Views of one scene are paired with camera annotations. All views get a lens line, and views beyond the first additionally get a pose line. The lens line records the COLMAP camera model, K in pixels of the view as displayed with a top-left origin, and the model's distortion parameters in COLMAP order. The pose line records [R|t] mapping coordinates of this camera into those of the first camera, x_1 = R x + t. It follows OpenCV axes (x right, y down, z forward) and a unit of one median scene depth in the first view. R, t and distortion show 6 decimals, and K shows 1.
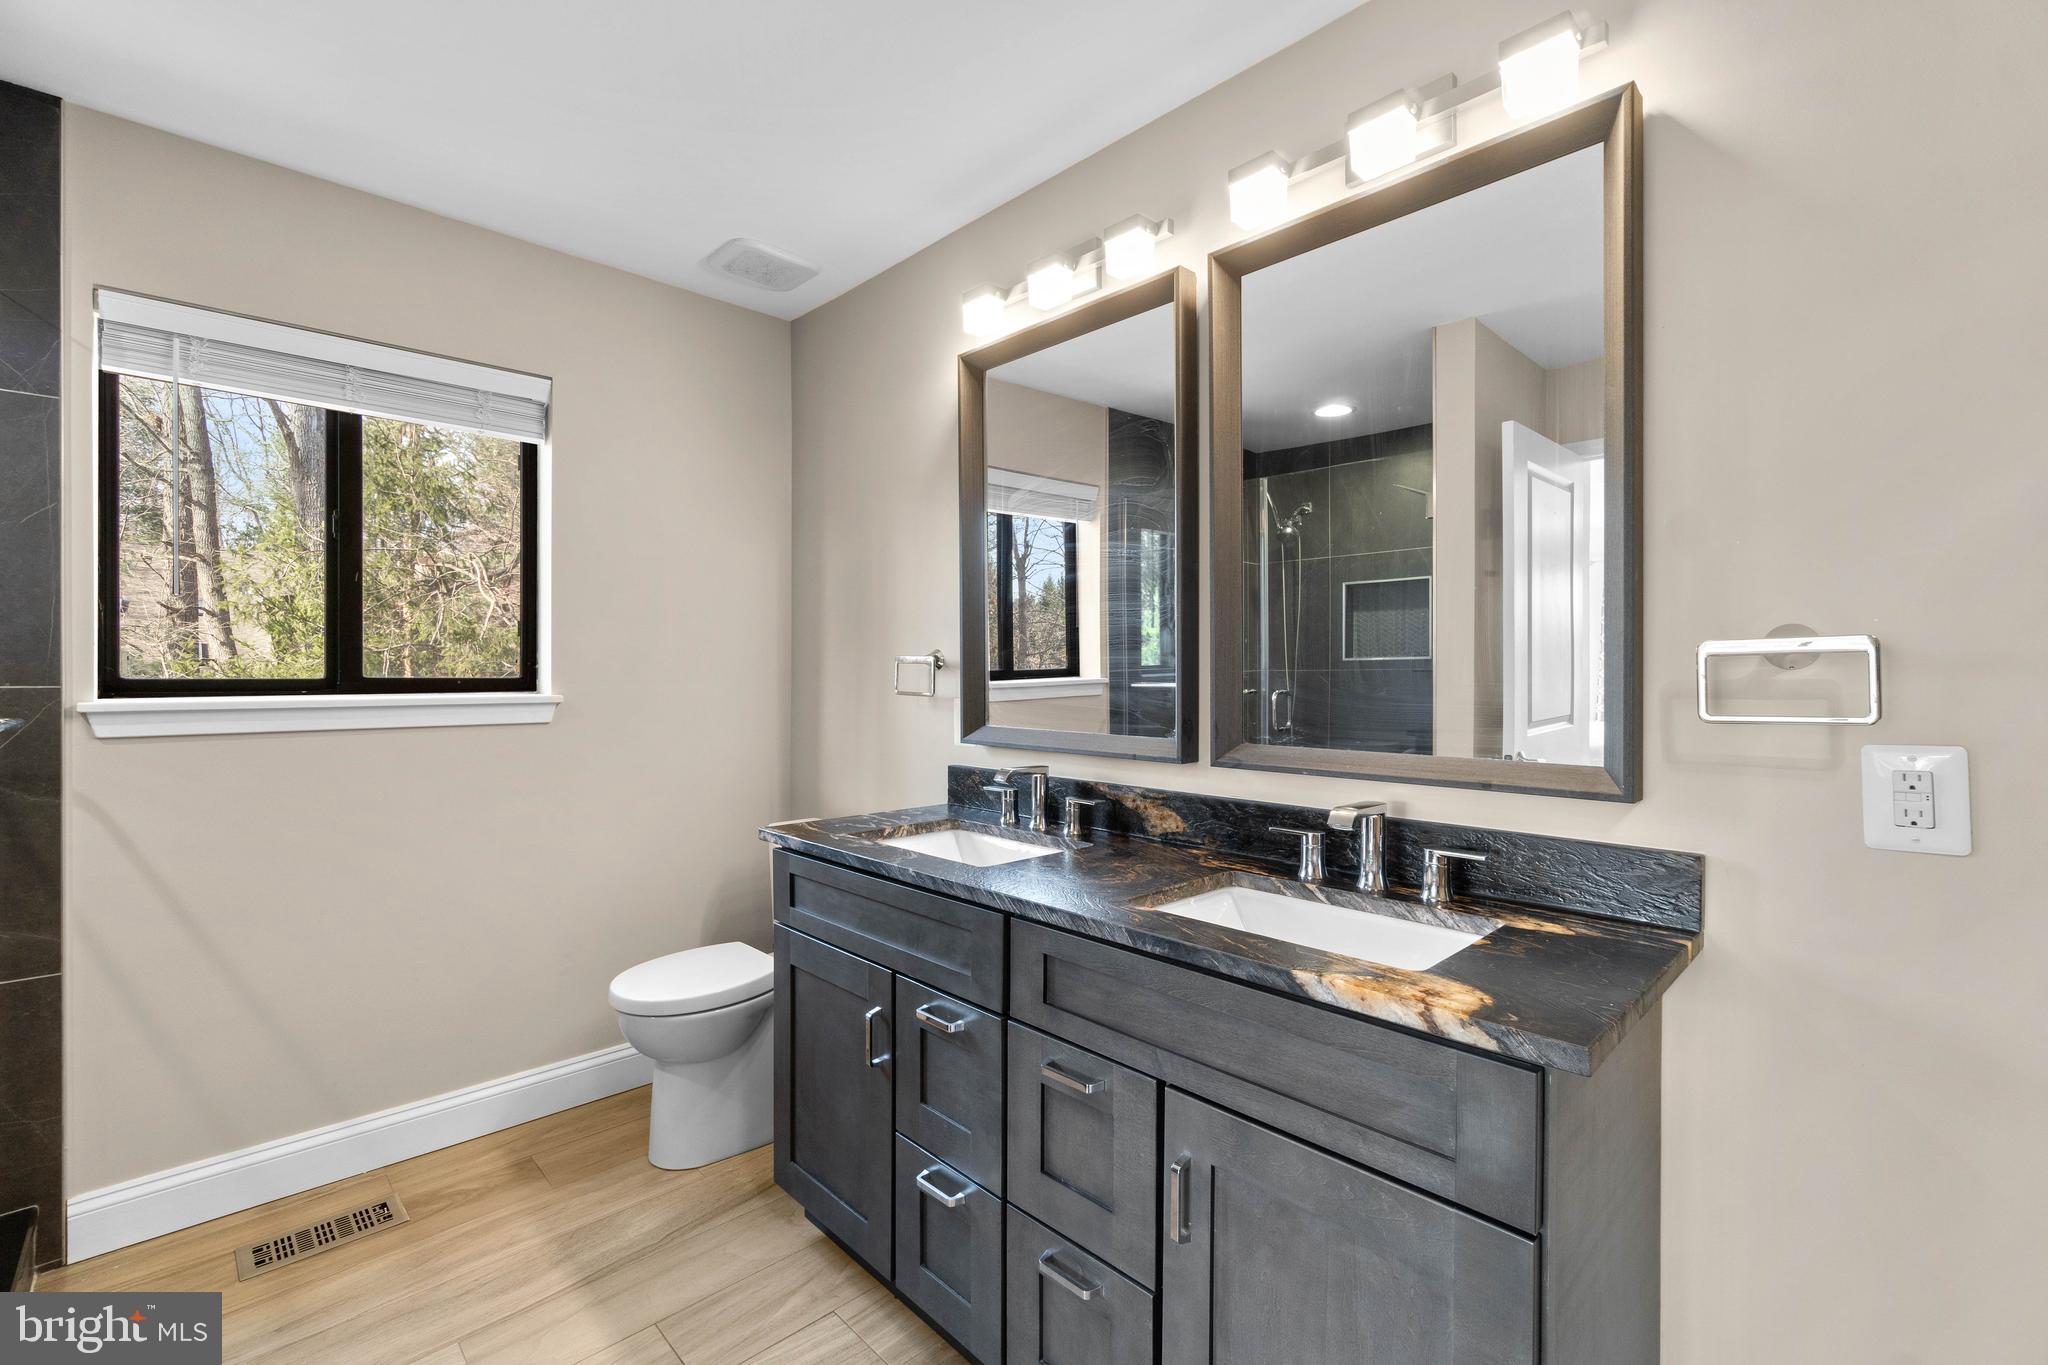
lens RADIAL K [[887.2, 0, 1010.4], [0, 887.2, 674.8], [0, 0, 1]] dist [-0.002148, -0.000230]
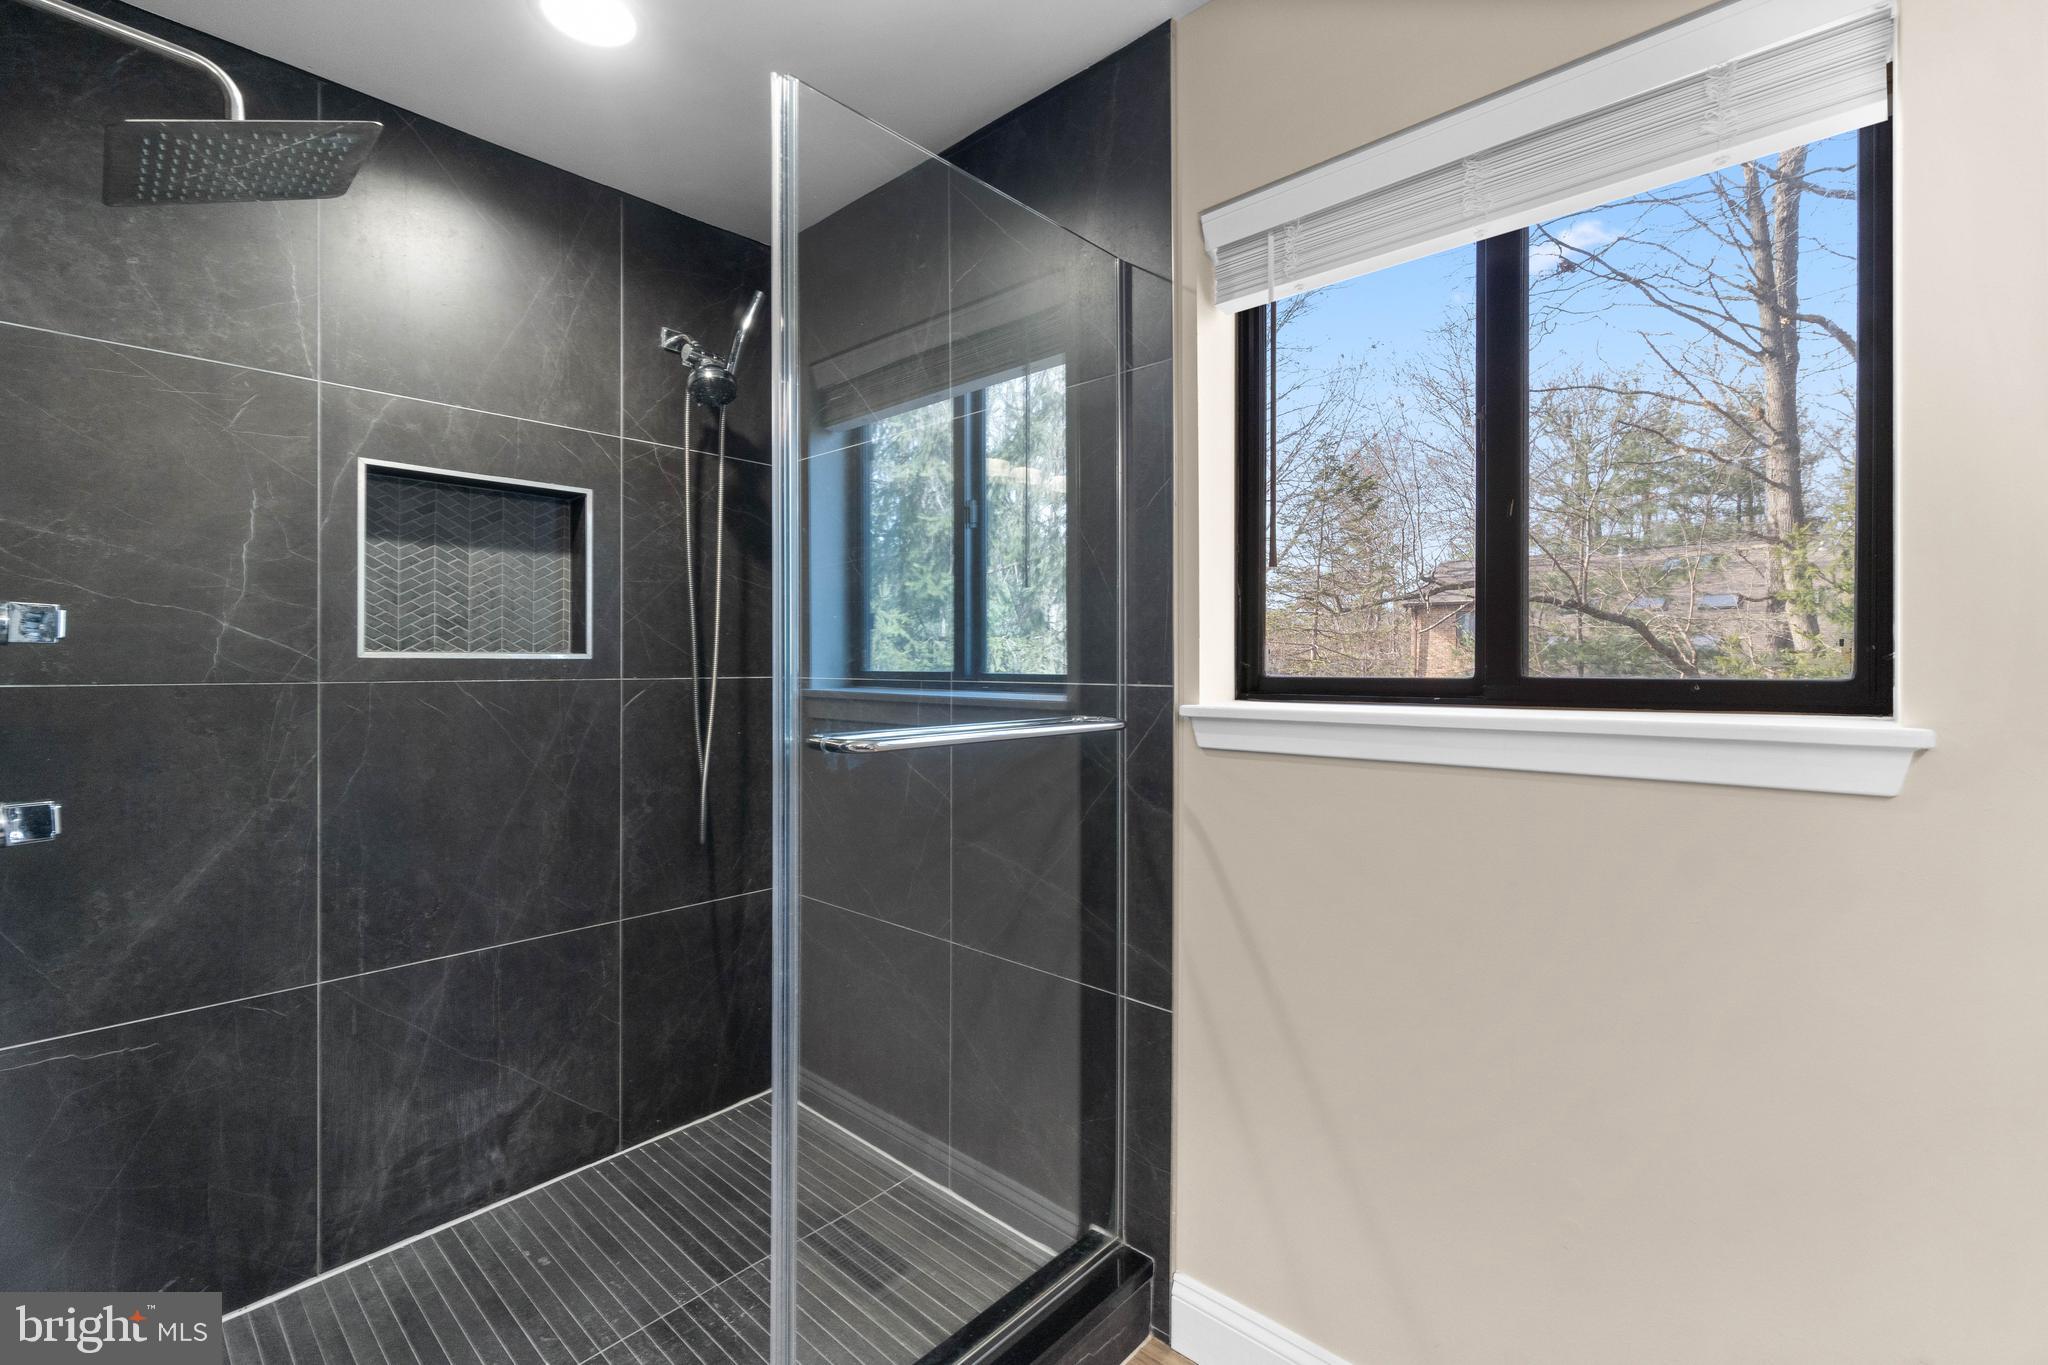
lens RADIAL K [[887.2, 0, 1008.6], [0, 887.2, 664.9], [0, 0, 1]] dist [-0.002148, -0.000230]
pose [[0.064667, -0.001756, -0.997905, -0.161017], [-0.000112, 0.999998, -0.001767, -0.004812], [0.997907, 0.000226, 0.064667, 0.623912]]
